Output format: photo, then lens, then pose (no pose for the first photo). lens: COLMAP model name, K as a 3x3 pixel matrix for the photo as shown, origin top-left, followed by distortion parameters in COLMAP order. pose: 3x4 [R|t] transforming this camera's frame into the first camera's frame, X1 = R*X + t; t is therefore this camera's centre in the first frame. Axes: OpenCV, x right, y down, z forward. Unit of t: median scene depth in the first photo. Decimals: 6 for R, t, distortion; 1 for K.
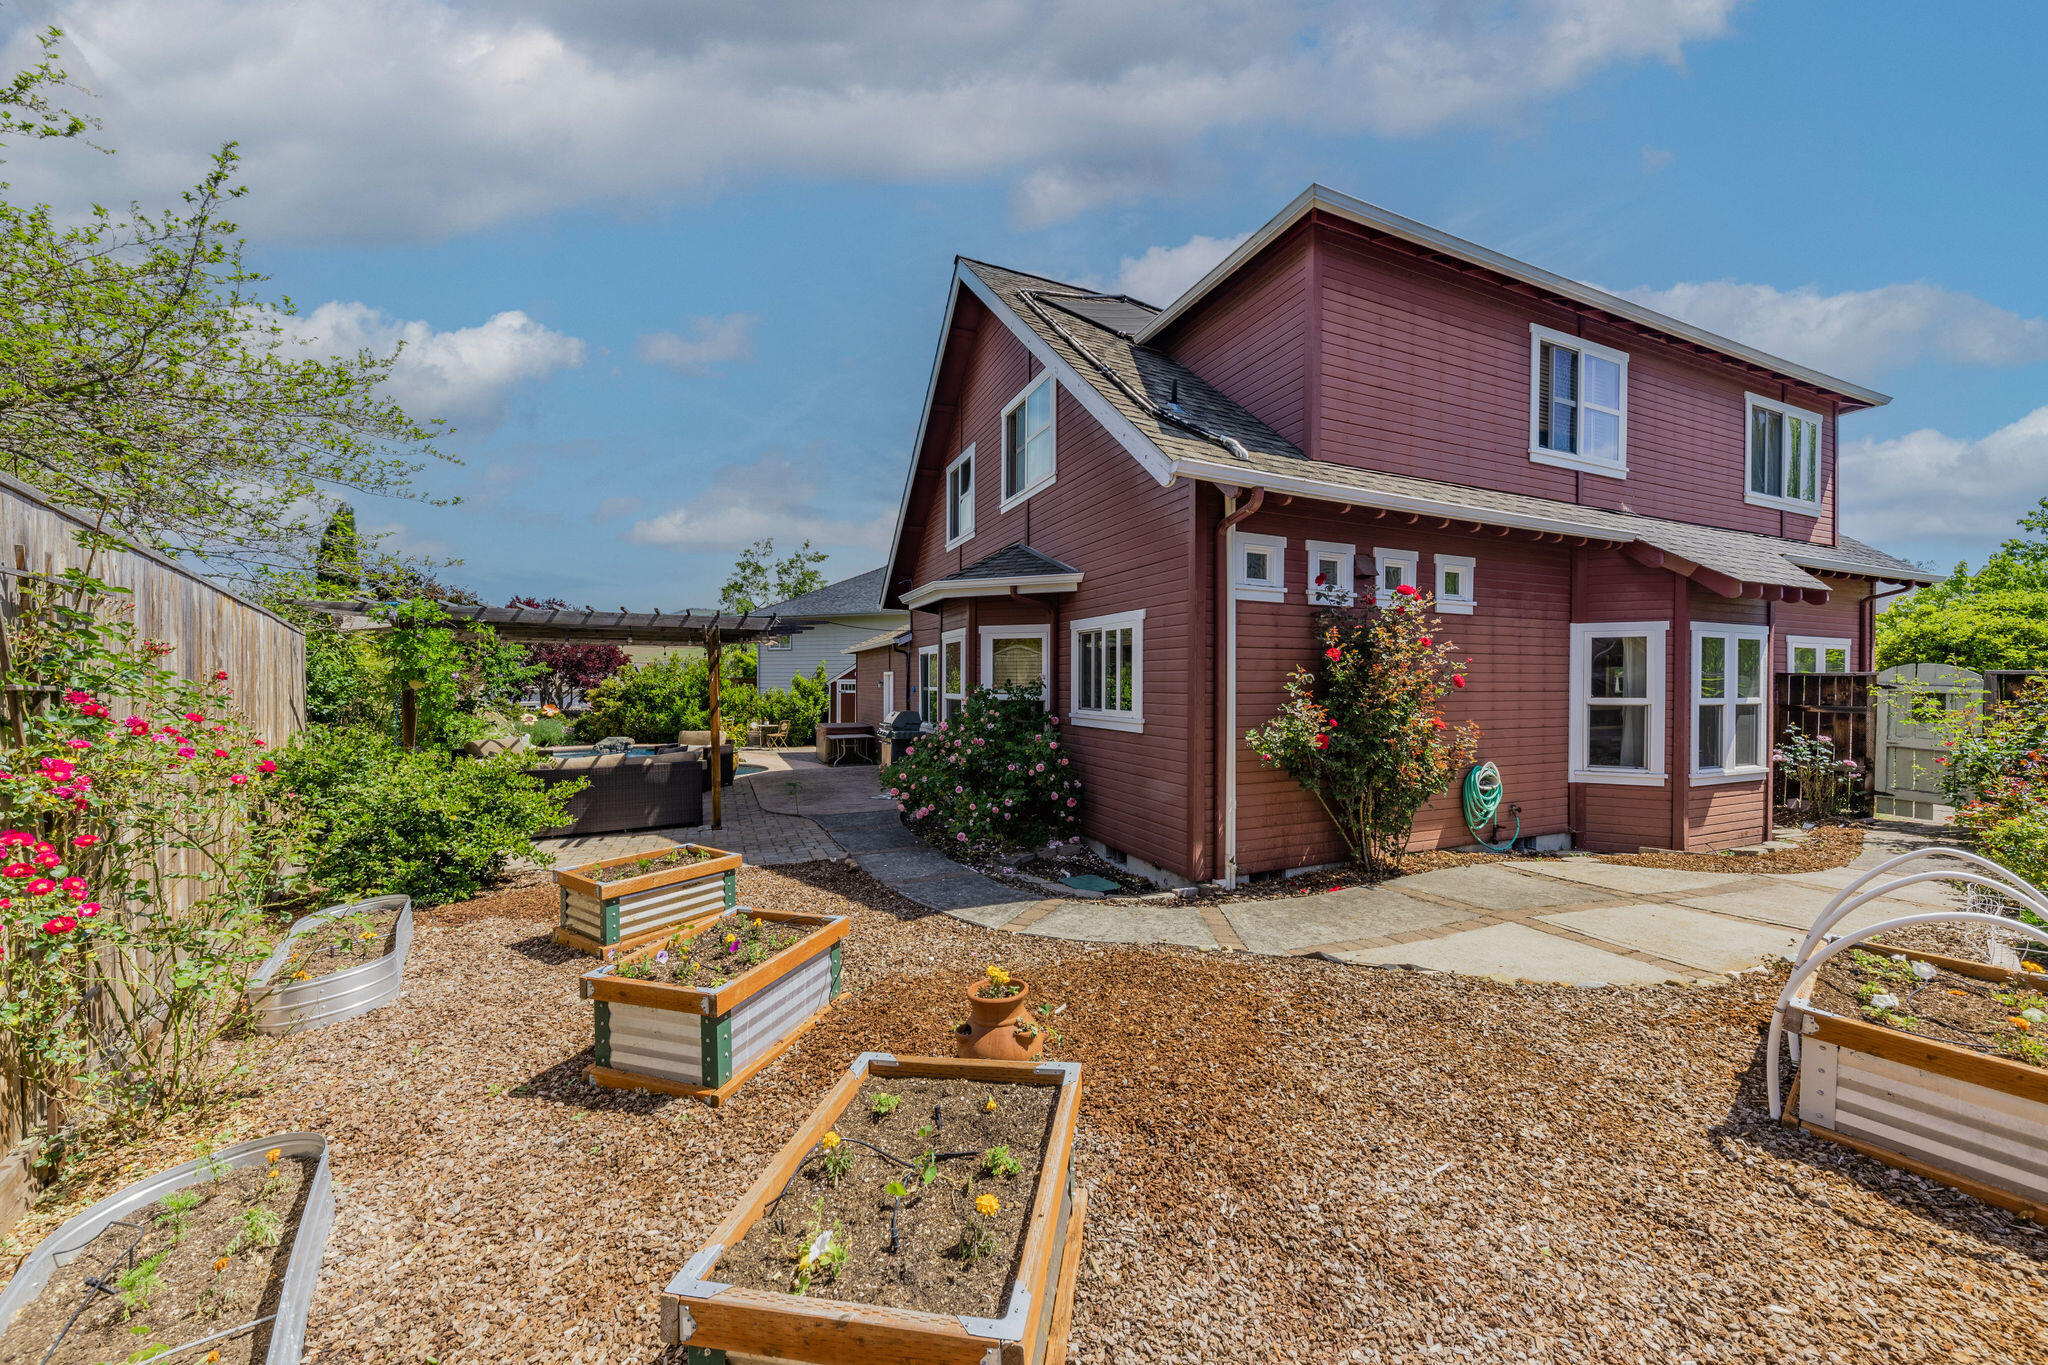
lens RADIAL K [[754.4, 0, 1018.2], [0, 754.4, 686.0], [0, 0, 1]] dist [0.011833, -0.000949]
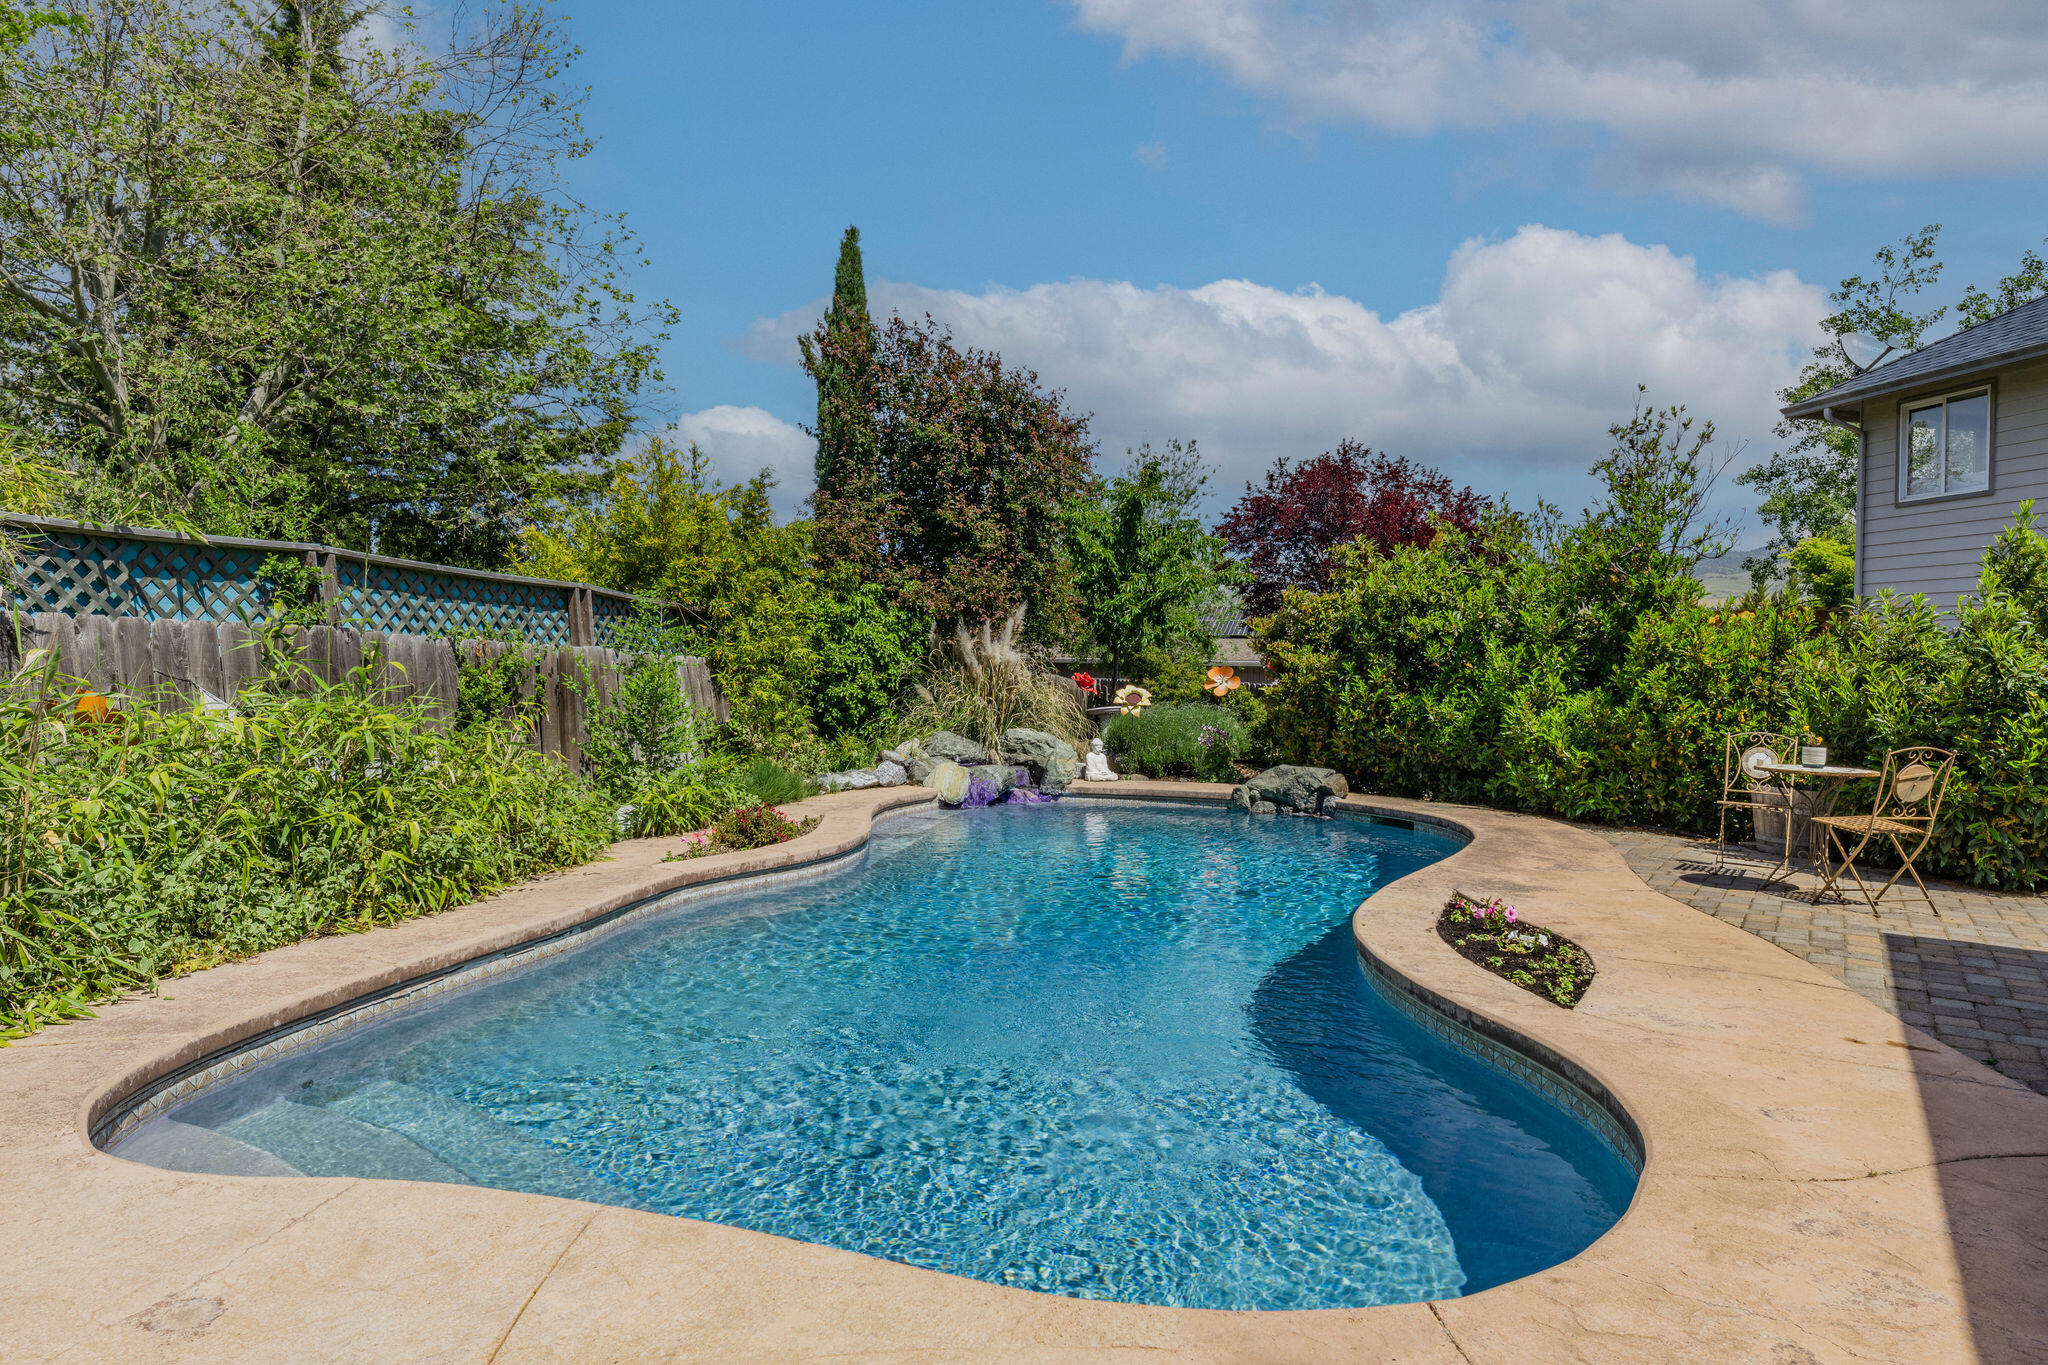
lens RADIAL K [[1248.2, 0, 1021.4], [0, 1248.2, 695.5], [0, 0, 1]] dist [-0.002780, -0.003147]
pose [[0.570697, 0.034323, -0.820443, -0.686410], [-0.026721, 0.999373, 0.023222, 0.116458], [0.820726, 0.008671, 0.571257, 2.400000]]
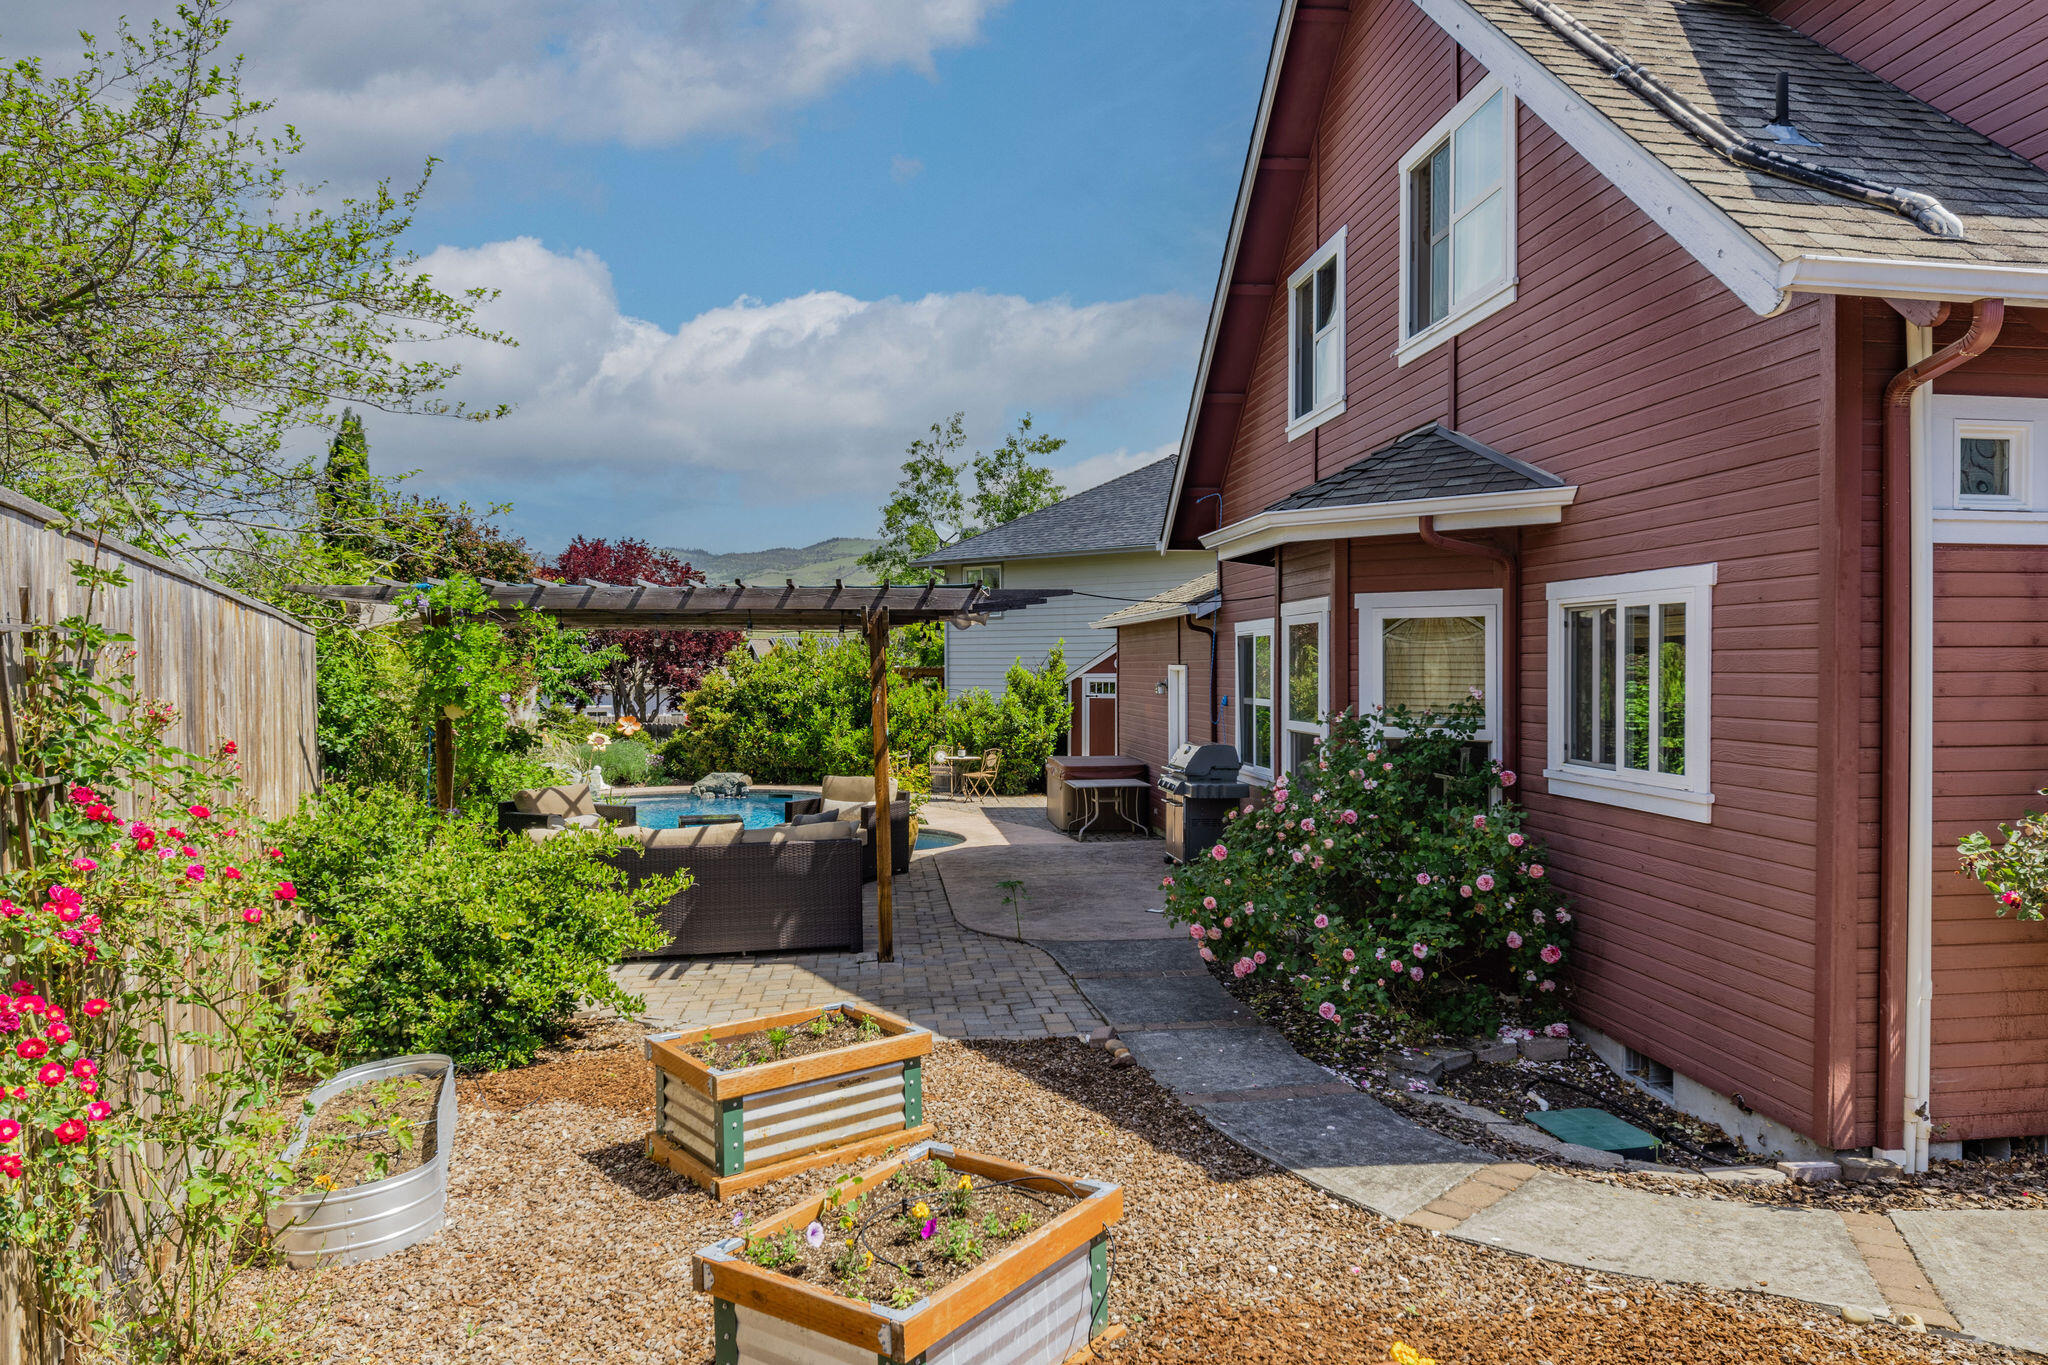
lens RADIAL K [[1409.4, 0, 968.2], [0, 1409.4, 690.9], [0, 0, 1]] dist [0.006450, -0.025007]
pose [[0.950824, 0.000652, -0.309732, -0.007246], [0.003042, 0.999930, 0.011441, -0.035959], [0.309718, -0.011820, 0.950755, -0.001499]]
